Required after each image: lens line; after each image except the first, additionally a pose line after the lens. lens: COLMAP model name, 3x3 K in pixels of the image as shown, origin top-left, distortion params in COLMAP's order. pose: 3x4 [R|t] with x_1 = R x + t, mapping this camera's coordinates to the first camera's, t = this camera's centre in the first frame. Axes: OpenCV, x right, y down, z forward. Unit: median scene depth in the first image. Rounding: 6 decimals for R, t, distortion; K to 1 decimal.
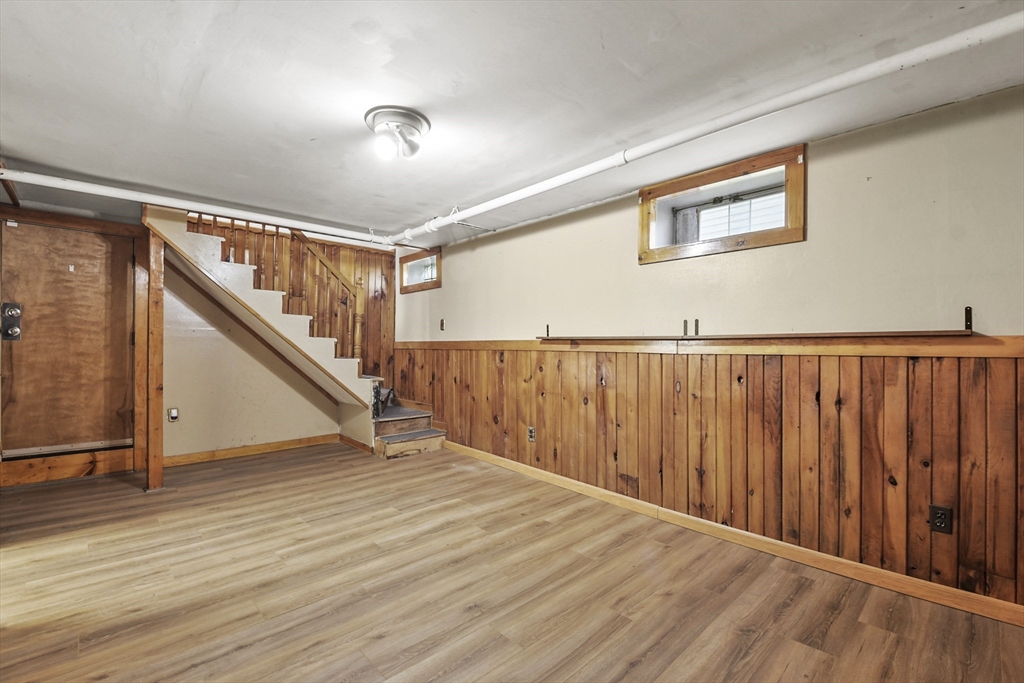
lens RADIAL K [[450.6, 0, 505.8], [0, 450.6, 351.1], [0, 0, 1]] dist [0.010528, -0.010980]
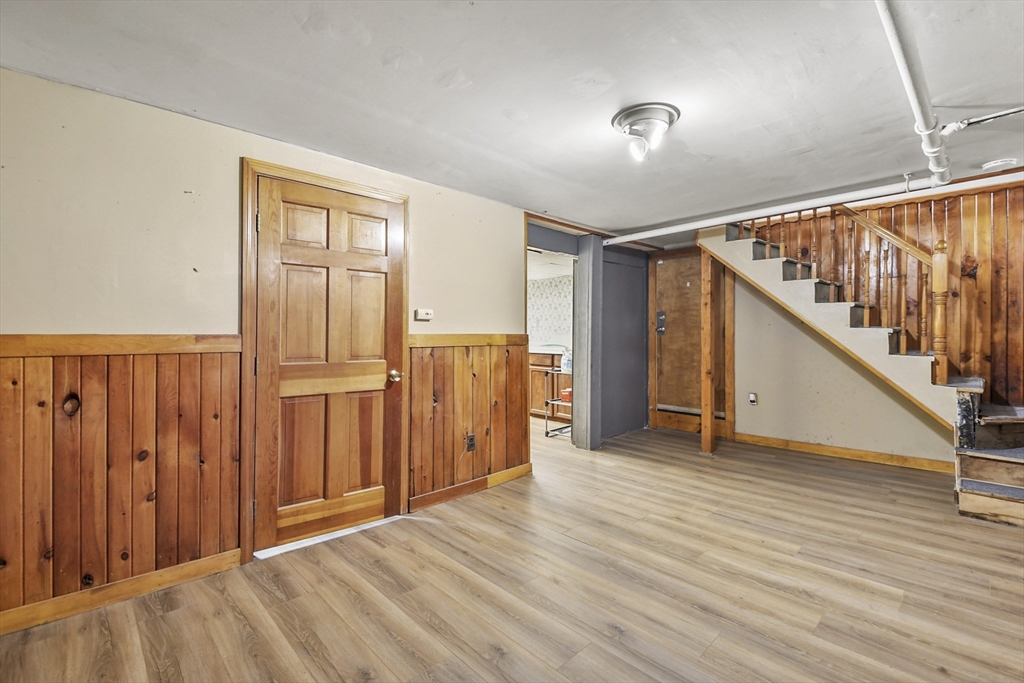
lens RADIAL K [[450.6, 0, 506.3], [0, 450.6, 333.5], [0, 0, 1]] dist [0.010528, -0.010980]
pose [[0.000882, -0.010359, -0.999946, 0.493341], [-0.008072, 0.999914, -0.010366, -0.009233], [0.999967, 0.008080, 0.000798, 0.452590]]
